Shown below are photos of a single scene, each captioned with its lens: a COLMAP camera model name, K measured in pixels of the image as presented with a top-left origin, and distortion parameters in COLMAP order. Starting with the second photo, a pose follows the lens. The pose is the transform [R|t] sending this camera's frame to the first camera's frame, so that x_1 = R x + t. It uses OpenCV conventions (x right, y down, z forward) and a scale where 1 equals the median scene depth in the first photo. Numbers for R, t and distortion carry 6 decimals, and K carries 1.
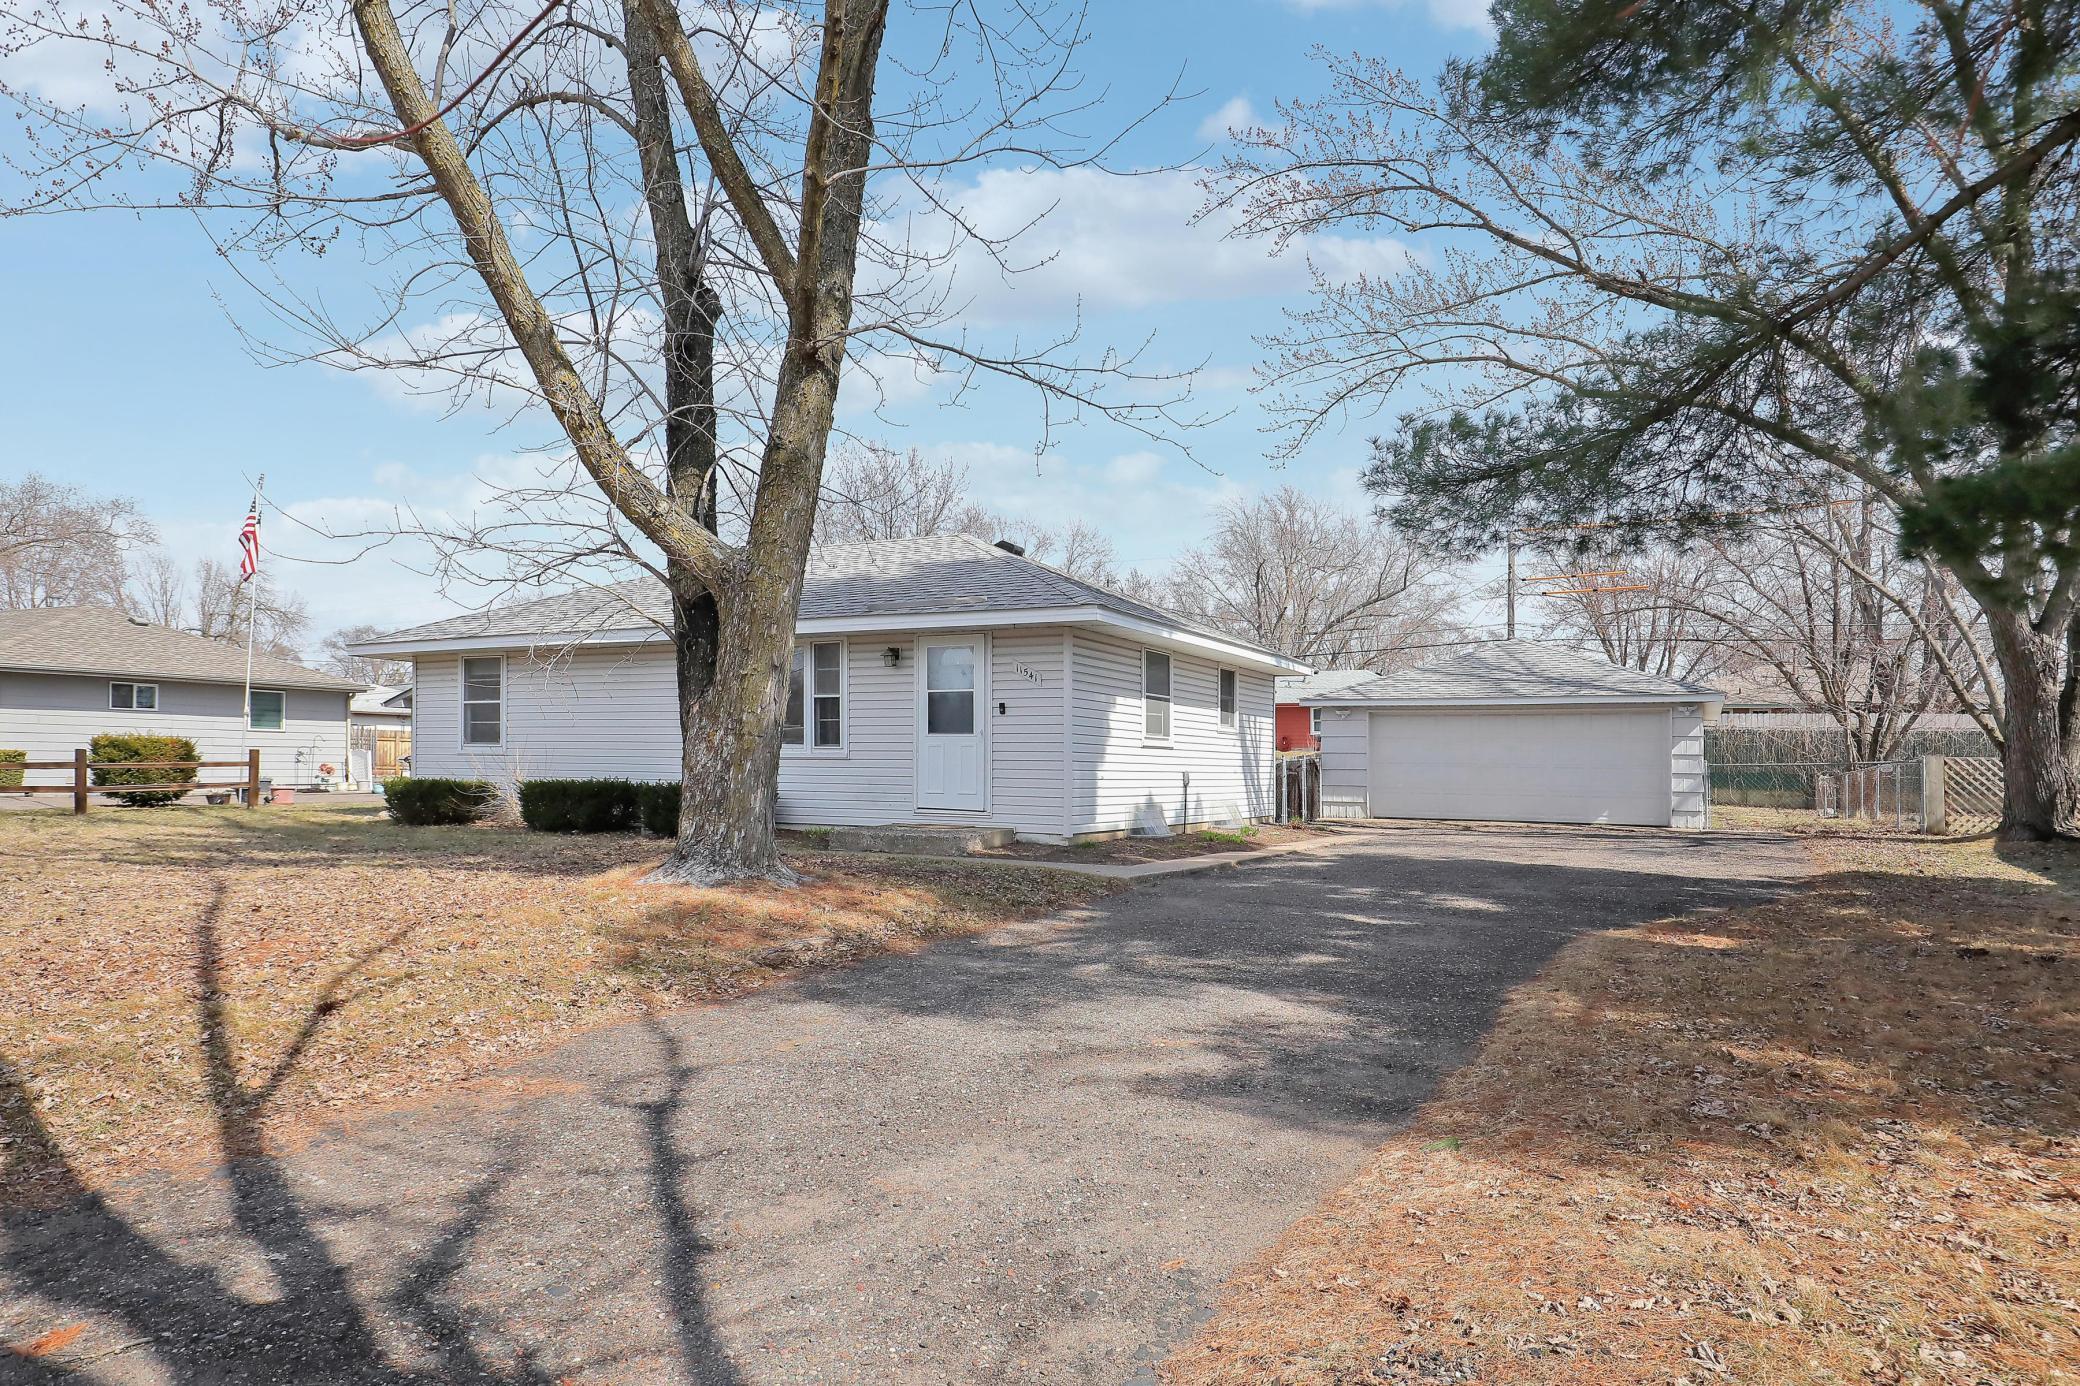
lens RADIAL K [[1079.9, 0, 1005.7], [0, 1079.9, 728.8], [0, 0, 1]] dist [0.002545, 0.000273]
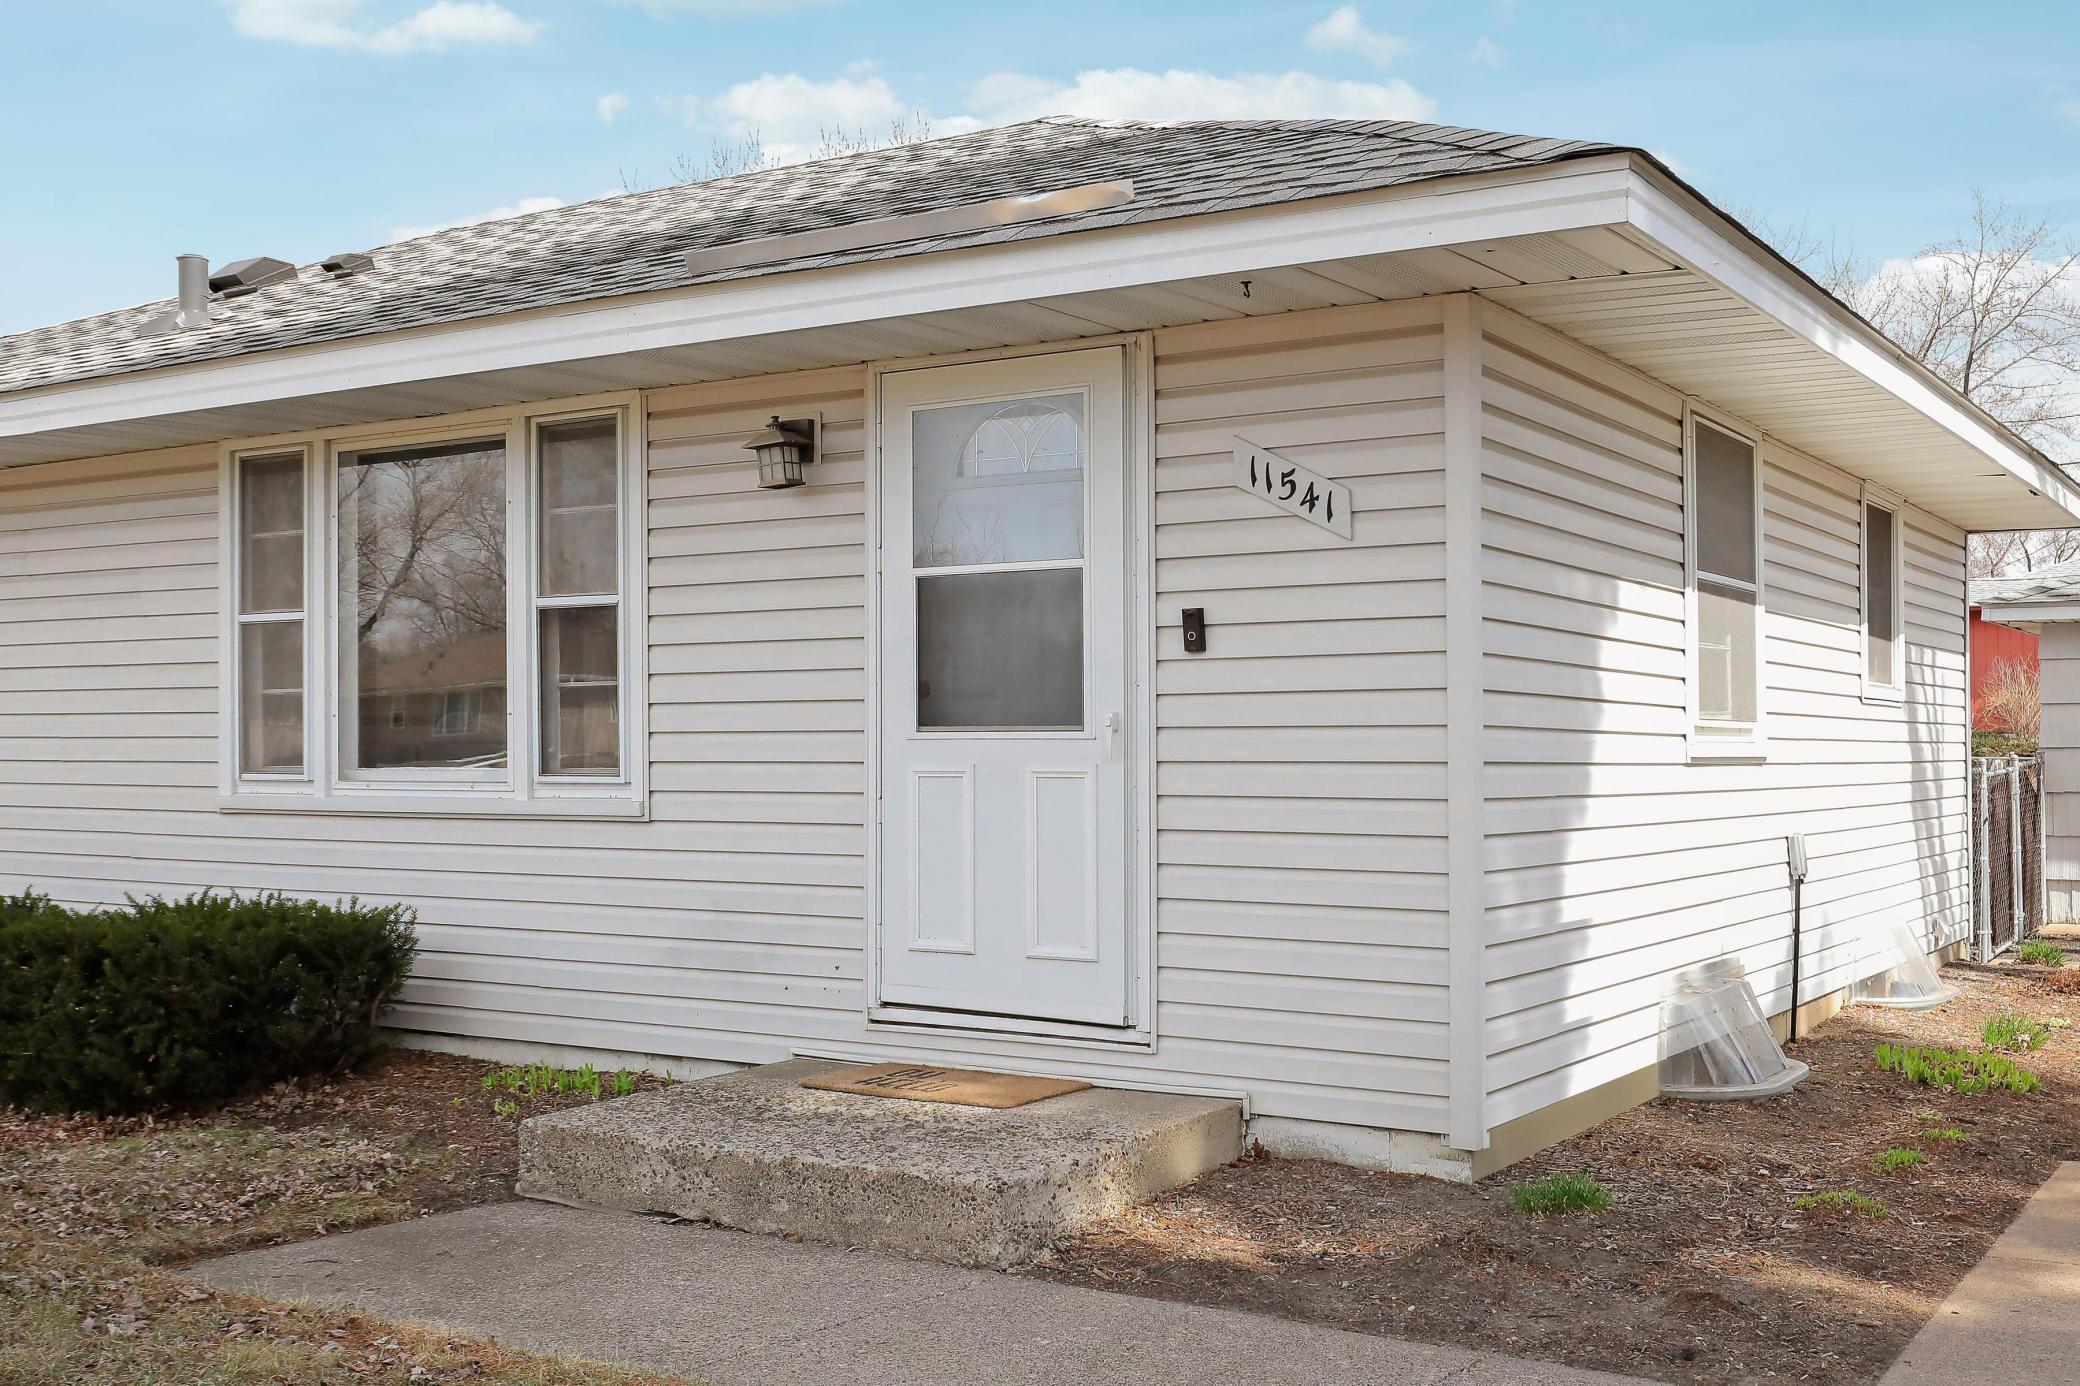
lens RADIAL K [[1932.5, 0, 1072.8], [0, 1932.5, 693.1], [0, 0, 1]] dist [0.002866, -0.005864]
pose [[0.998652, -0.015290, -0.049596, -0.007135], [0.015455, 0.999876, 0.002944, -0.004233], [0.049545, -0.003707, 0.998765, 0.402967]]
